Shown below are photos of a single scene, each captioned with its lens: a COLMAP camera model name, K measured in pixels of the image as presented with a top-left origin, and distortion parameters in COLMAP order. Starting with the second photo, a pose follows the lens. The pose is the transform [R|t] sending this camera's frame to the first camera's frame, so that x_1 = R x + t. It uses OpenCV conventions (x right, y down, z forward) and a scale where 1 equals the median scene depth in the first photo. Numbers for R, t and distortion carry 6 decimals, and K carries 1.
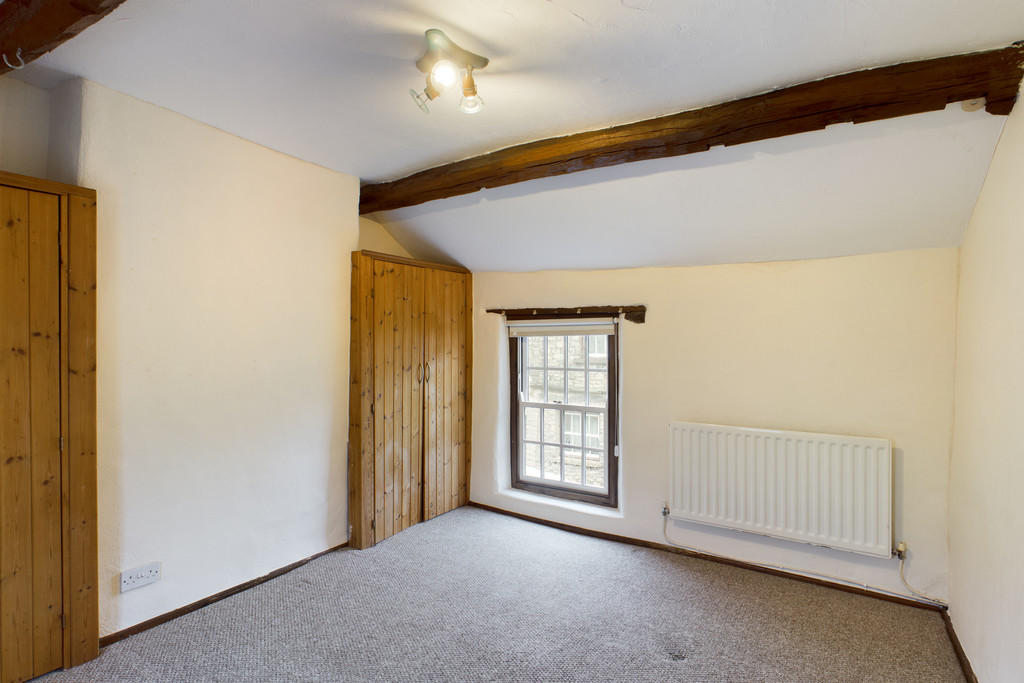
lens RADIAL K [[523.6, 0, 513.1], [0, 523.6, 342.9], [0, 0, 1]] dist [-0.009122, 0.000656]
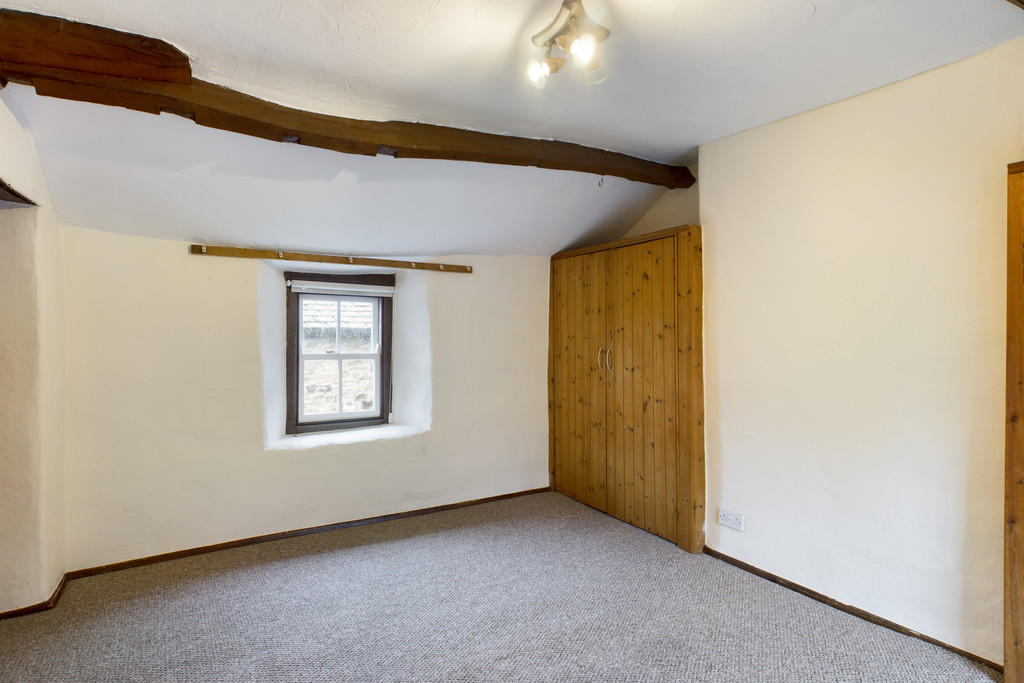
lens RADIAL K [[523.6, 0, 514.0], [0, 523.6, 345.1], [0, 0, 1]] dist [-0.009122, 0.000656]
pose [[-0.433777, -0.000690, -0.901020, 0.511935], [-0.009905, 0.999943, 0.004002, 0.027433], [0.900966, 0.010661, -0.433759, 0.868549]]
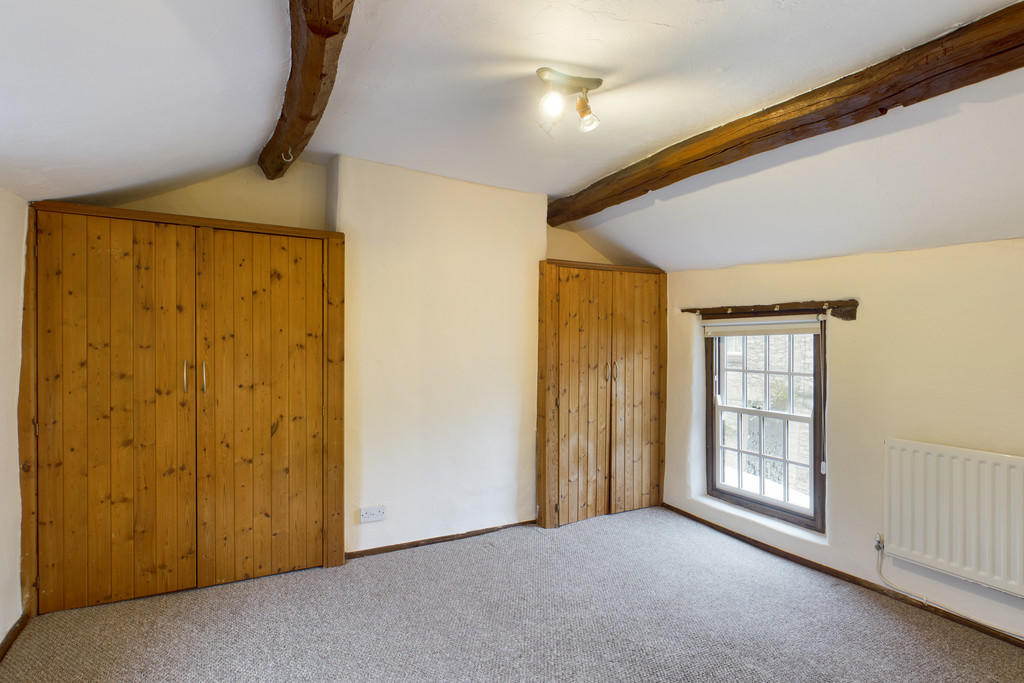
lens RADIAL K [[523.6, 0, 504.5], [0, 523.6, 338.8], [0, 0, 1]] dist [-0.009122, 0.000656]
pose [[0.876073, -0.000071, -0.482179, 0.193170], [-0.005060, 0.999944, -0.009340, 0.003878], [0.482153, 0.010623, 0.876023, -0.023742]]
